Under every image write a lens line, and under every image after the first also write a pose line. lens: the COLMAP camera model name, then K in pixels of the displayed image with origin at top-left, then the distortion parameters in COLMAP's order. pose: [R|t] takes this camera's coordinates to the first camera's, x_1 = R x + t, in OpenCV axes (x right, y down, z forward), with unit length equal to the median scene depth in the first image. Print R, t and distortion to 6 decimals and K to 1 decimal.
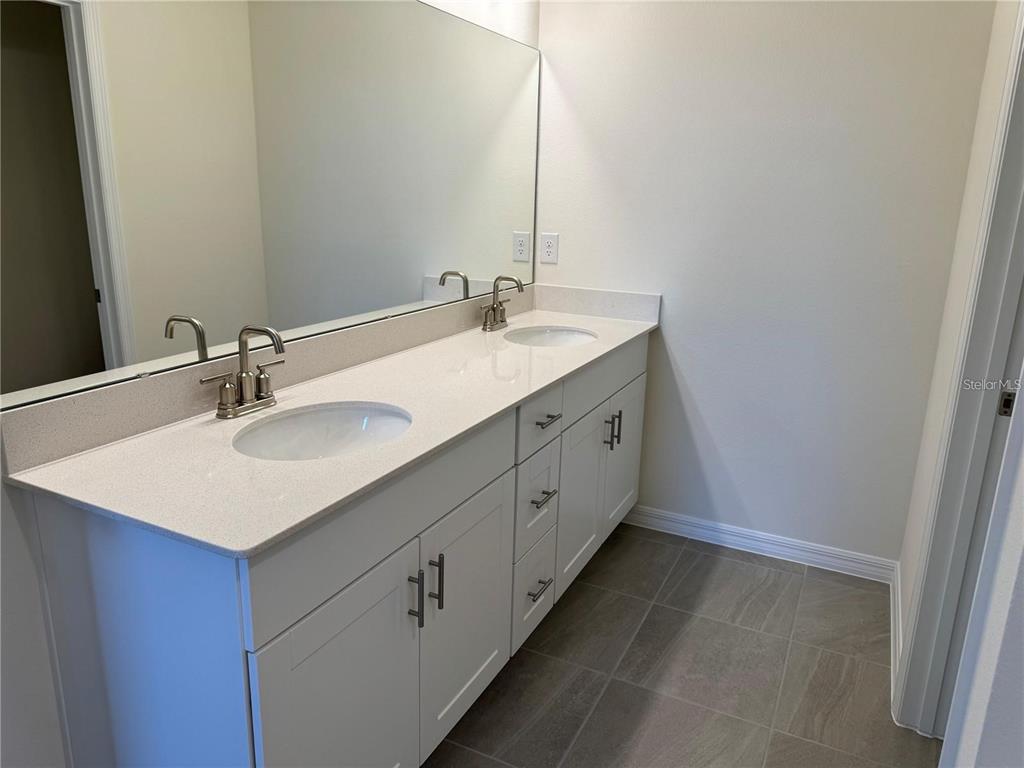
lens RADIAL K [[723.9, 0, 510.3], [0, 723.9, 380.3], [0, 0, 1]] dist [0.003643, 0.000585]
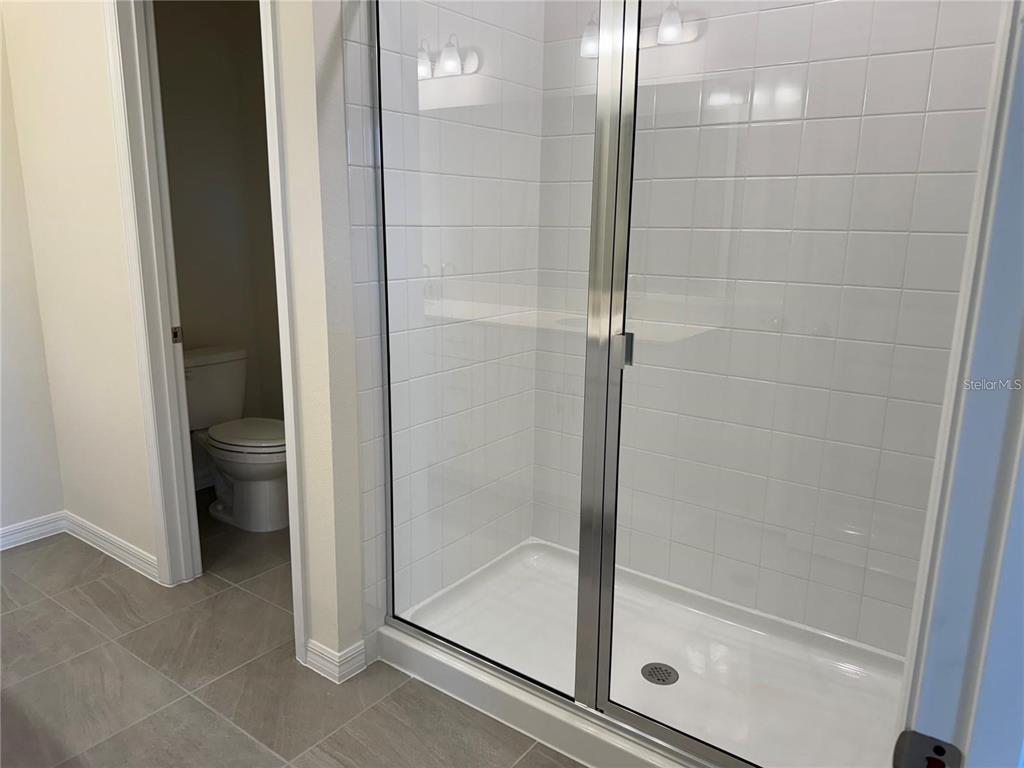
lens RADIAL K [[731.4, 0, 490.3], [0, 731.4, 381.8], [0, 0, 1]] dist [0.127068, -0.144851]
pose [[0.180645, -0.230365, 0.956190, -0.447569], [0.244684, 0.952145, 0.183165, -0.000428], [-0.952627, 0.200876, 0.228367, 0.025738]]
